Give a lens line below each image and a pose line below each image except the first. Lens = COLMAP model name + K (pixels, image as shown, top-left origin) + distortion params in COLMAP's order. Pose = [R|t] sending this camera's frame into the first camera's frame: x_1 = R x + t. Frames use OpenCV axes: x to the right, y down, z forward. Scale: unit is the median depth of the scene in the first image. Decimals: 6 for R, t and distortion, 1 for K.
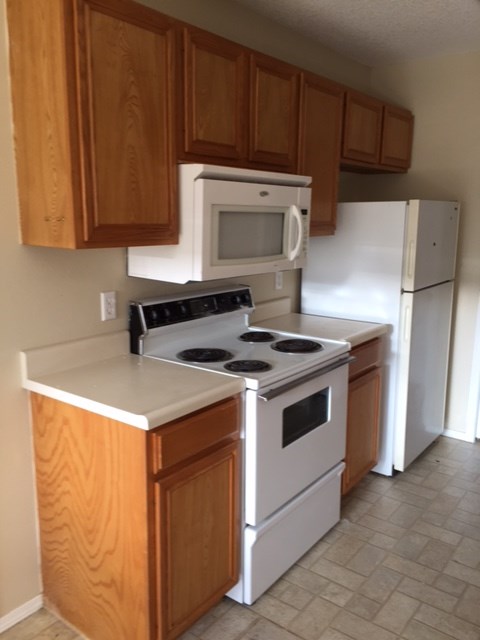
lens RADIAL K [[549.0, 0, 241.4], [0, 549.0, 320.7], [0, 0, 1]] dist [0.075565, -0.094467]
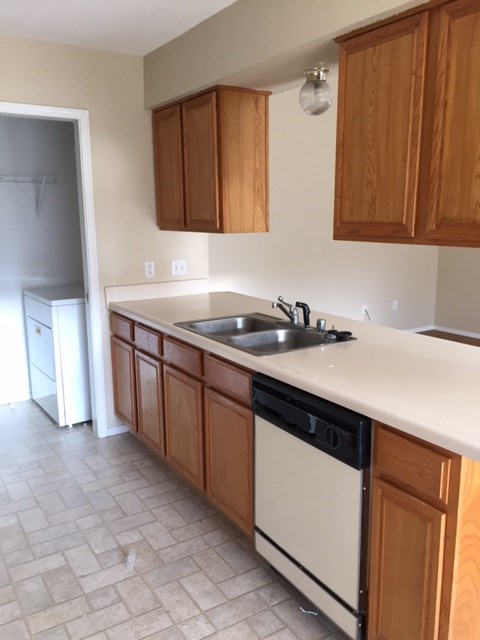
lens RADIAL K [[549.0, 0, 240.7], [0, 549.0, 318.7], [0, 0, 1]] dist [0.075565, -0.094467]
pose [[0.352030, -0.190970, 0.916300, -0.323935], [0.196805, 0.972182, 0.127006, -0.067947], [-0.915064, 0.135622, 0.379821, 0.345174]]
